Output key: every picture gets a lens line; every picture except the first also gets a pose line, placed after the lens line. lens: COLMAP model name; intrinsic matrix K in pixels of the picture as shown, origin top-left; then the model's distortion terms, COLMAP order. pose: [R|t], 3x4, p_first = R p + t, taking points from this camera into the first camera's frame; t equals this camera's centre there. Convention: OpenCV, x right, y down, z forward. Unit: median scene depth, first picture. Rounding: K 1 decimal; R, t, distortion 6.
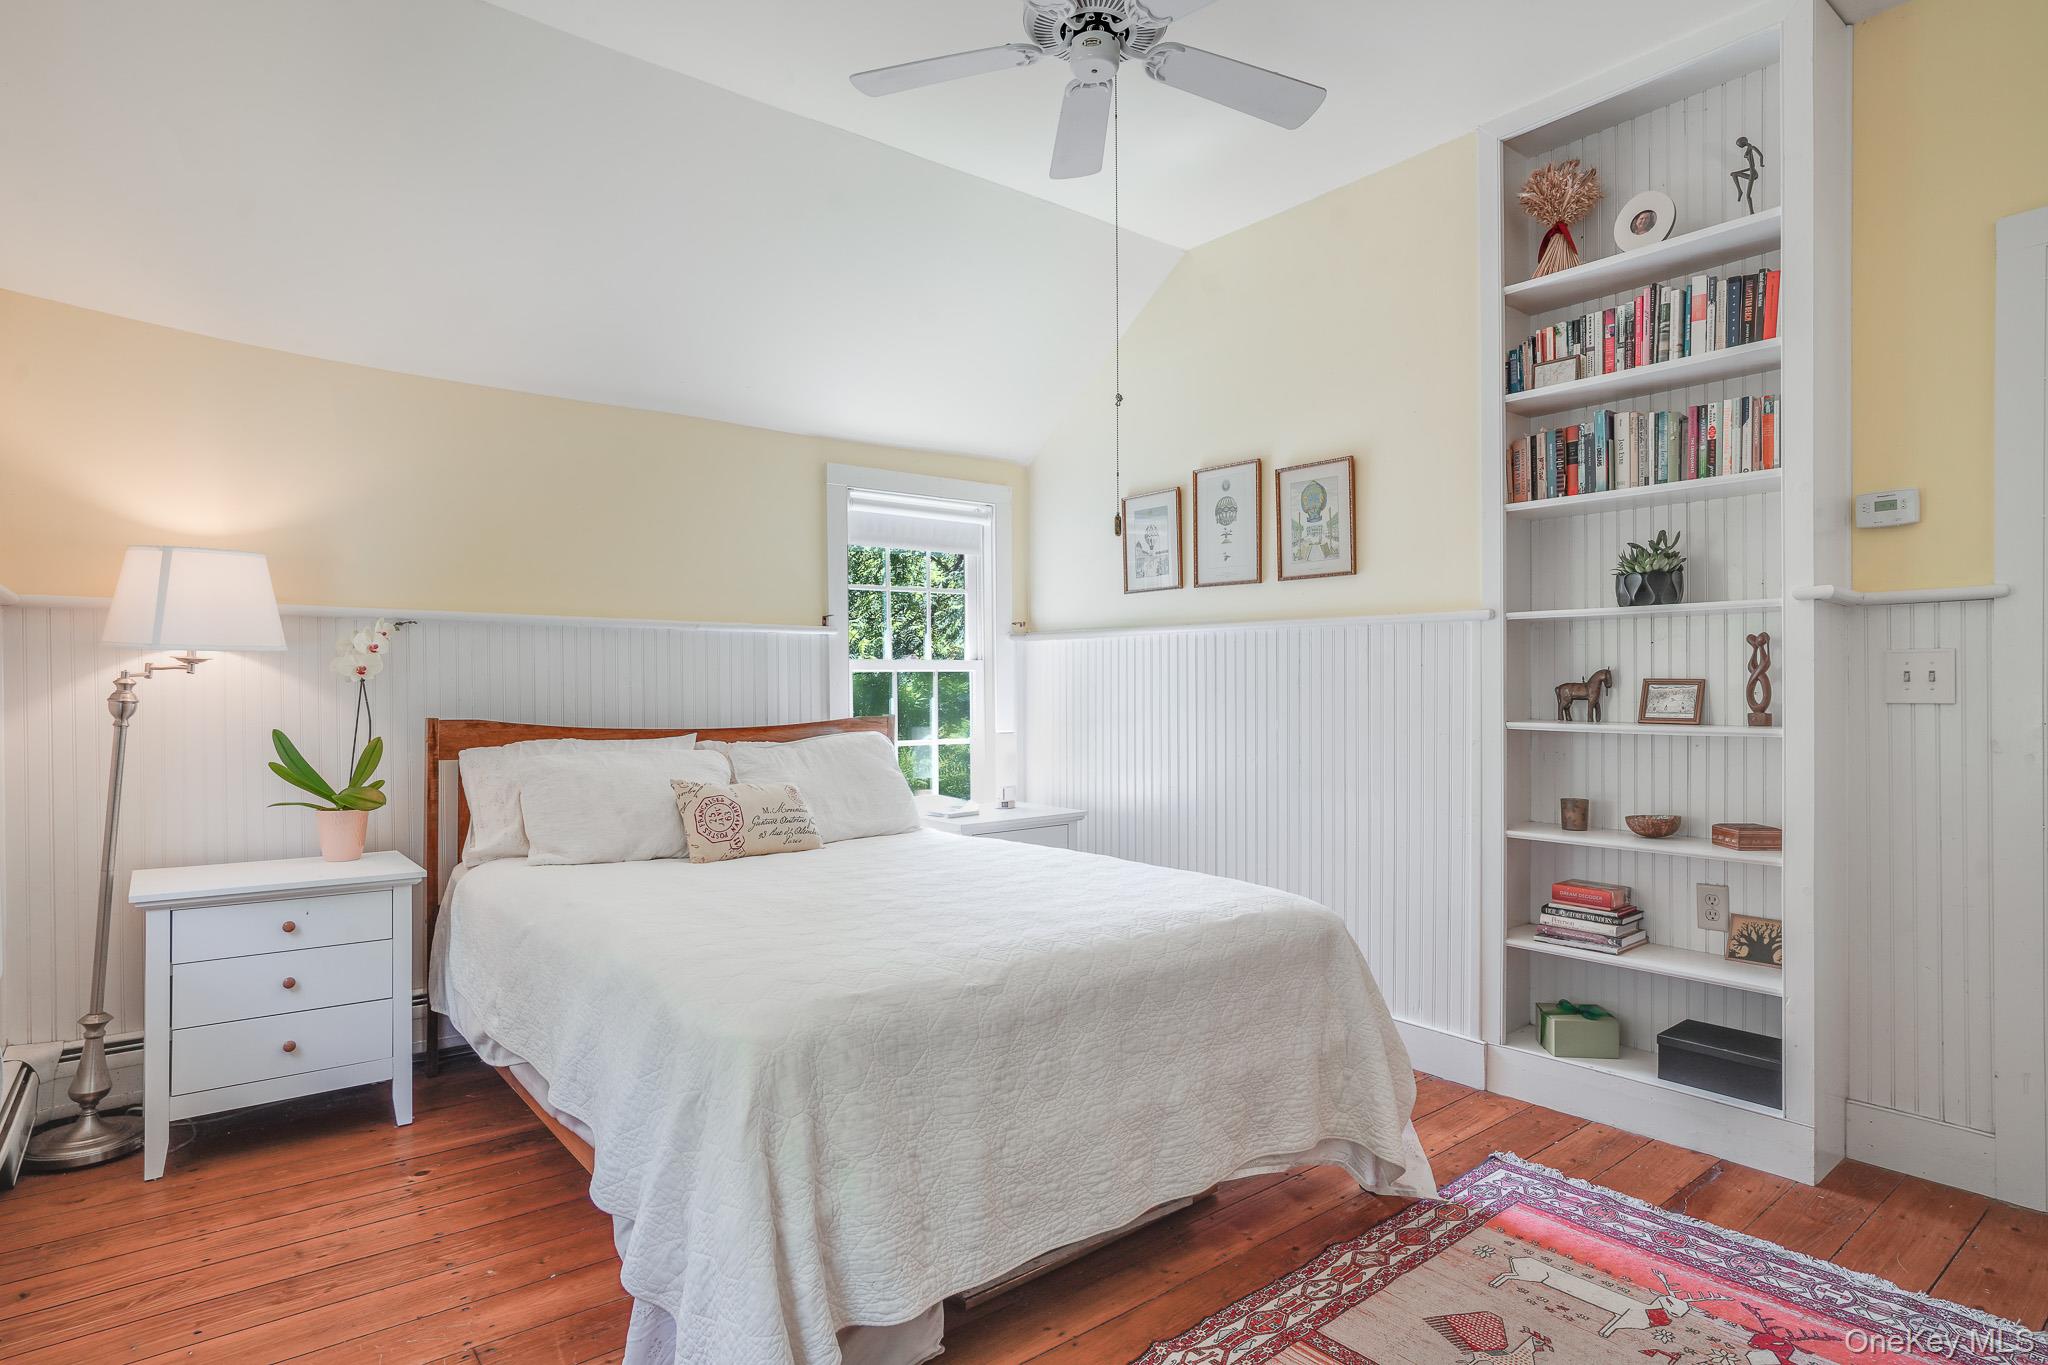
lens RADIAL K [[1111.1, 0, 1026.0], [0, 1111.1, 691.7], [0, 0, 1]] dist [-0.002356, 0.000940]
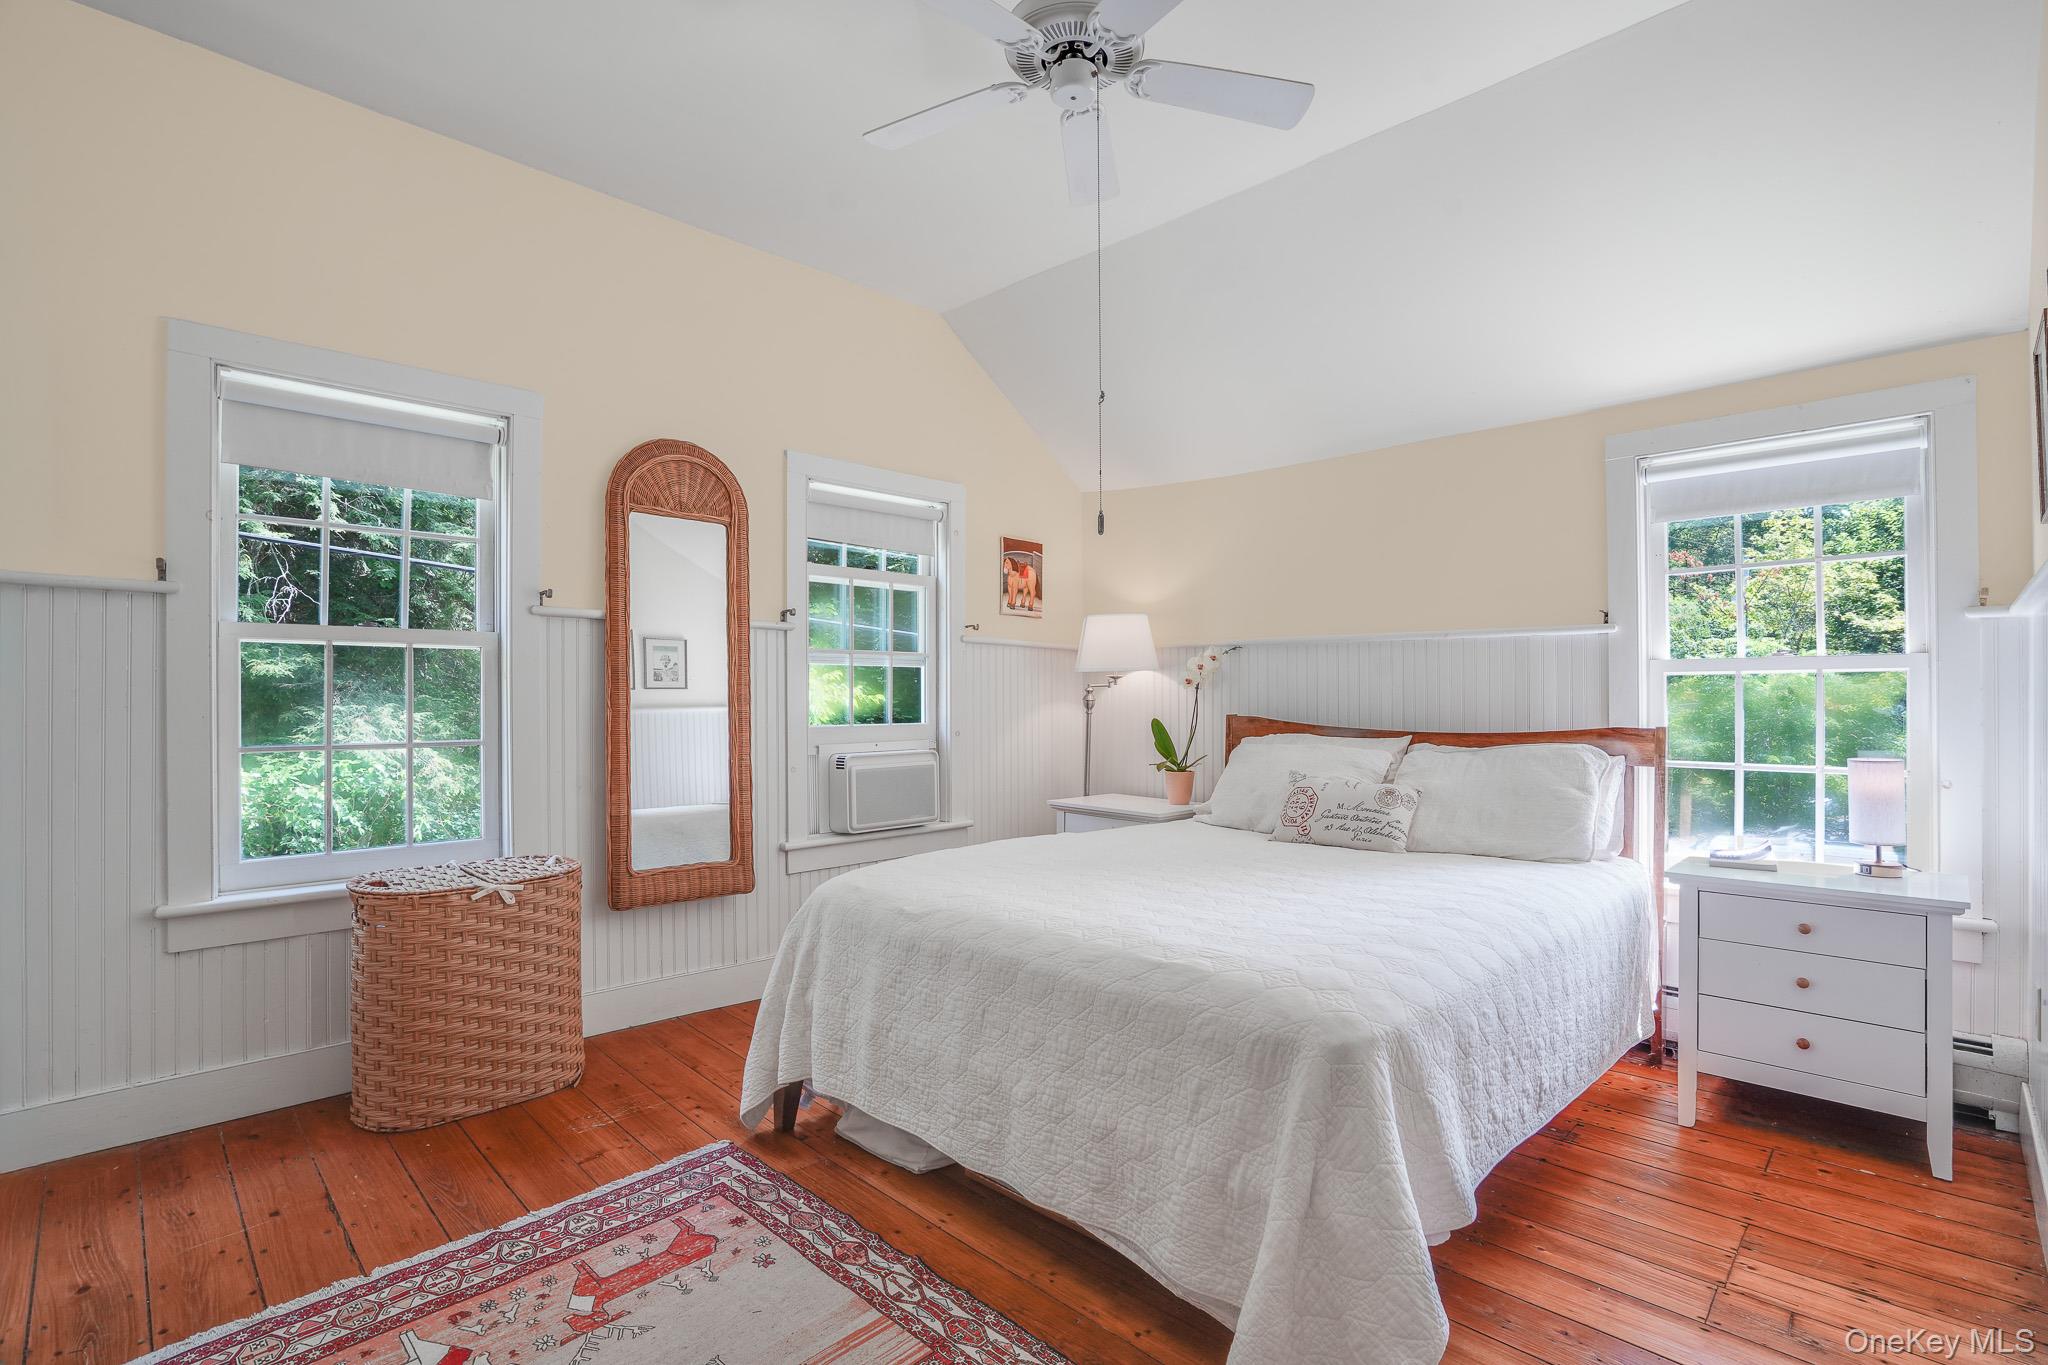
lens RADIAL K [[991.1, 0, 1025.8], [0, 991.1, 676.9], [0, 0, 1]] dist [-0.018851, 0.001011]
pose [[0.113657, -0.021824, -0.993280, 0.676104], [-0.012926, 0.999642, -0.023443, 0.008694], [0.993436, 0.015503, 0.113334, 0.586404]]
